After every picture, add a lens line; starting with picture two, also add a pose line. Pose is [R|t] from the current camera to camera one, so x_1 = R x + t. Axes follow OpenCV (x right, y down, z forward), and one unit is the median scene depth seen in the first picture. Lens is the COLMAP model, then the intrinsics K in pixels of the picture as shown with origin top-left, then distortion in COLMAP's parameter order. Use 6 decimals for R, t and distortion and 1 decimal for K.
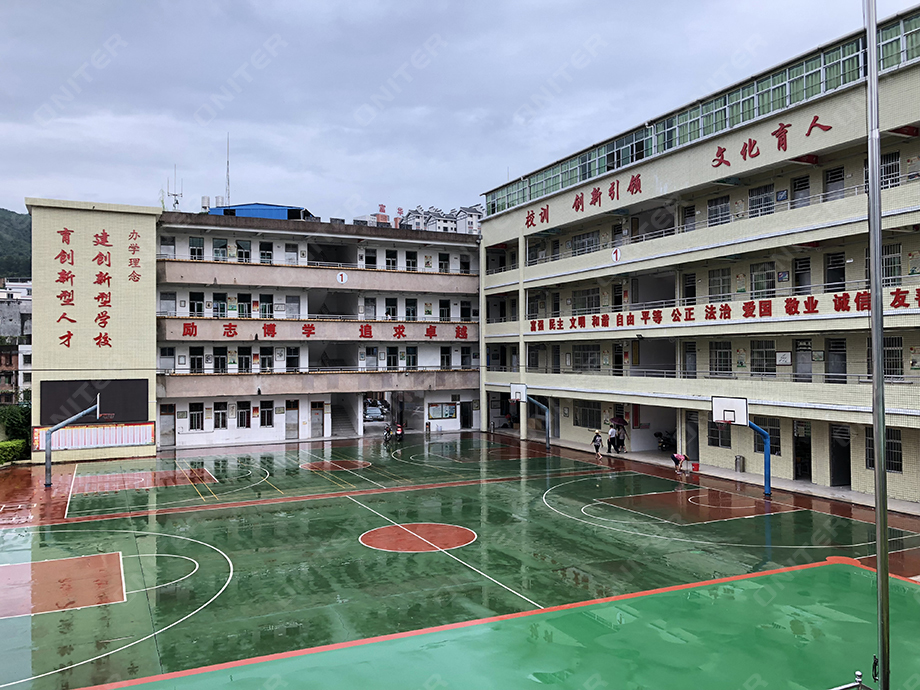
lens RADIAL K [[738.8, 0, 463.6], [0, 738.8, 347.9], [0, 0, 1]] dist [0.101837, -0.247022]
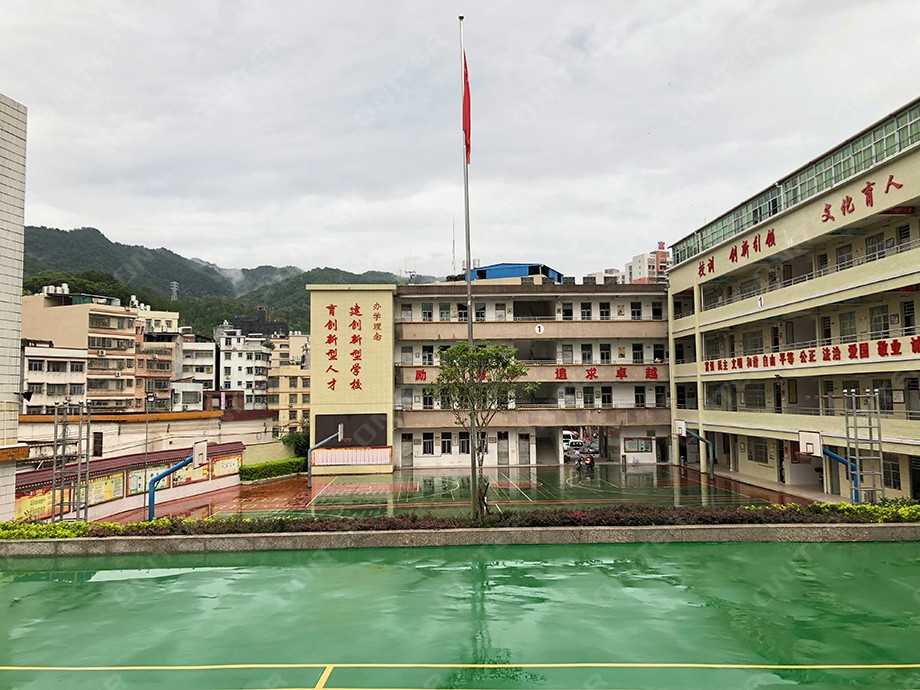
lens RADIAL K [[738.8, 0, 463.6], [0, 738.8, 347.9], [0, 0, 1]] dist [0.101837, -0.247022]
pose [[0.922516, -0.029830, -0.384804, 0.183424], [0.010395, 0.998567, -0.052488, -0.003870], [0.385818, 0.044421, 0.921505, -0.142751]]
